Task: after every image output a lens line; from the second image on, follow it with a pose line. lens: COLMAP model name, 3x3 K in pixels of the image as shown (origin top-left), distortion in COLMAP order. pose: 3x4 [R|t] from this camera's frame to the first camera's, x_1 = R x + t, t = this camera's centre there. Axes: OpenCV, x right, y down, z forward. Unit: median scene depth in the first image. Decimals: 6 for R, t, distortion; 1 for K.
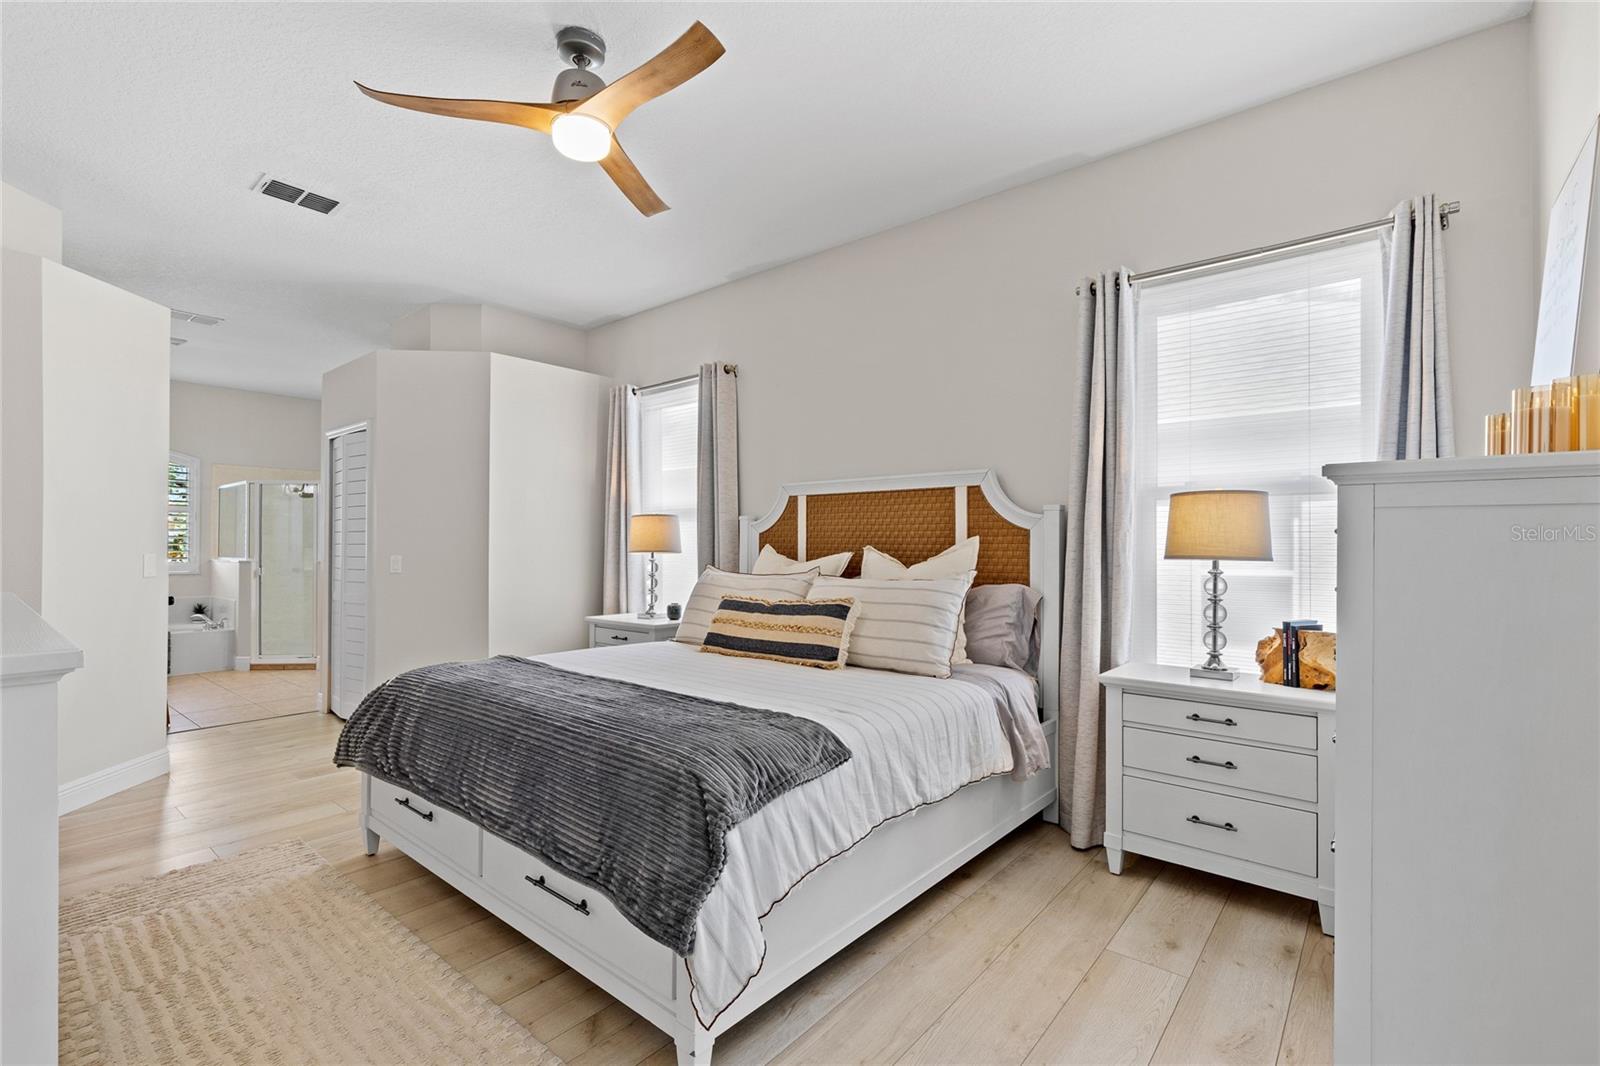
lens RADIAL K [[688.4, 0, 764.9], [0, 688.4, 550.4], [0, 0, 1]] dist [-0.003095, 0.000486]
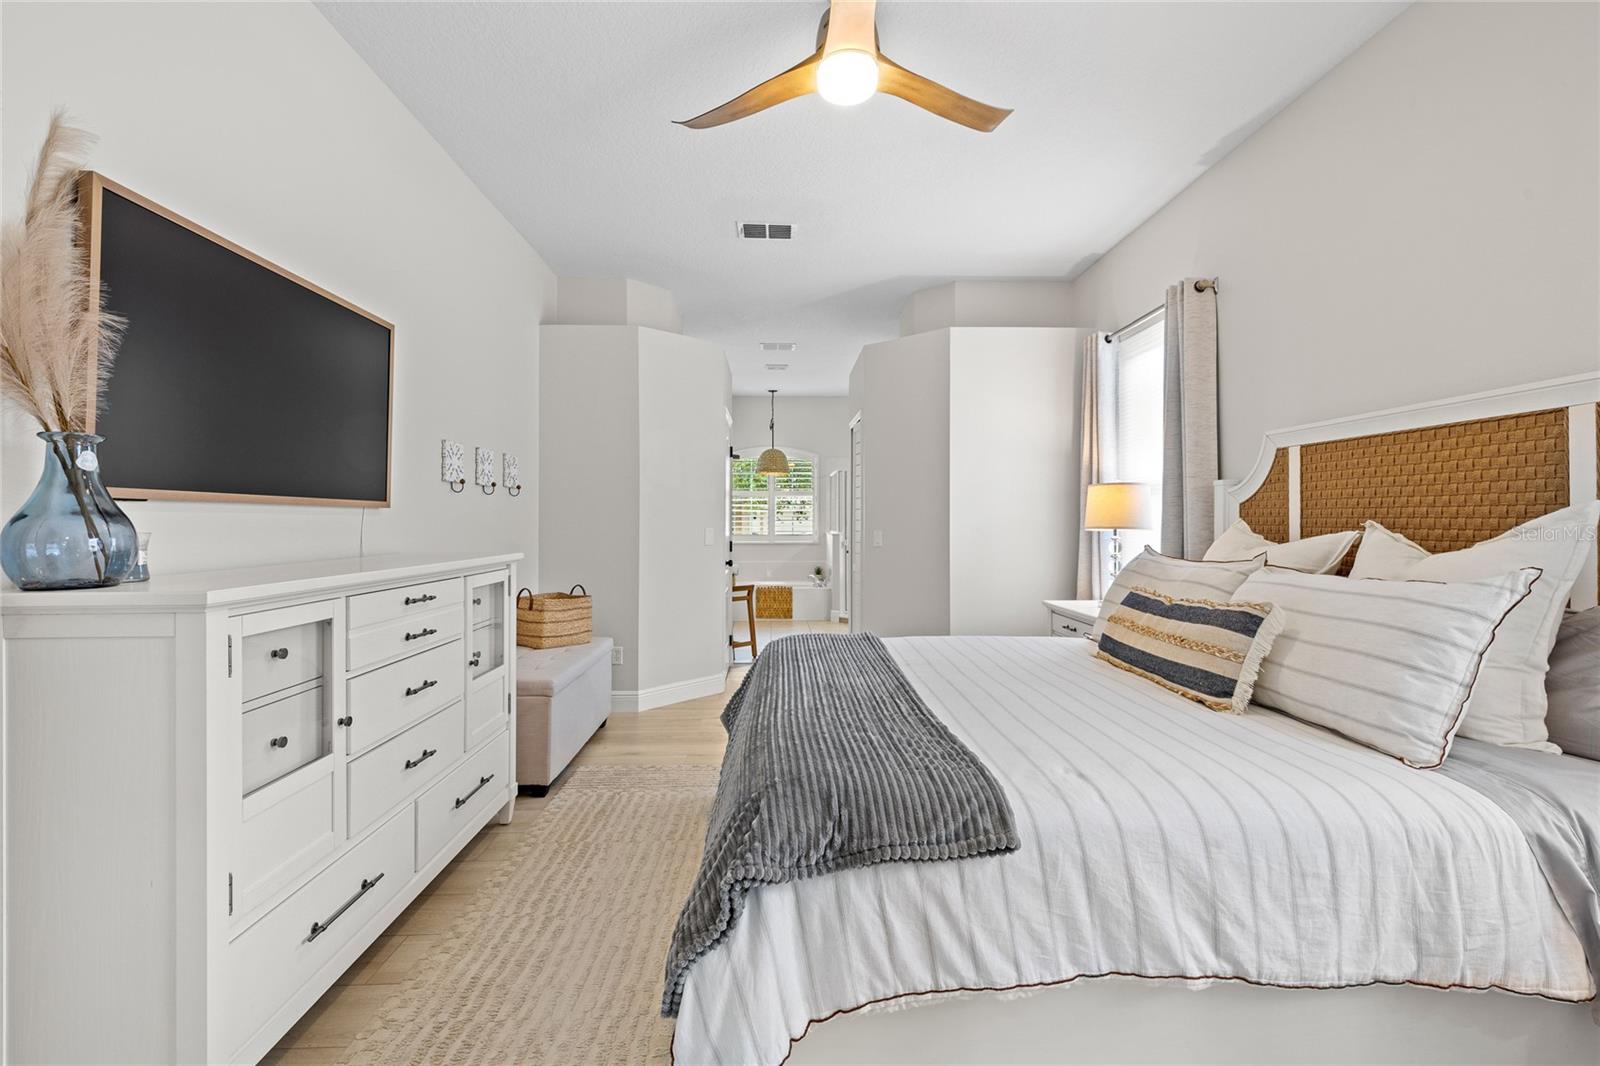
lens RADIAL K [[688.4, 0, 796.0], [0, 688.4, 523.7], [0, 0, 1]] dist [-0.003095, 0.000486]
pose [[0.697150, 0.000094, -0.716925, 0.277649], [-0.002430, 0.999995, -0.002232, -0.001622], [0.716921, 0.003298, 0.697146, 0.251488]]
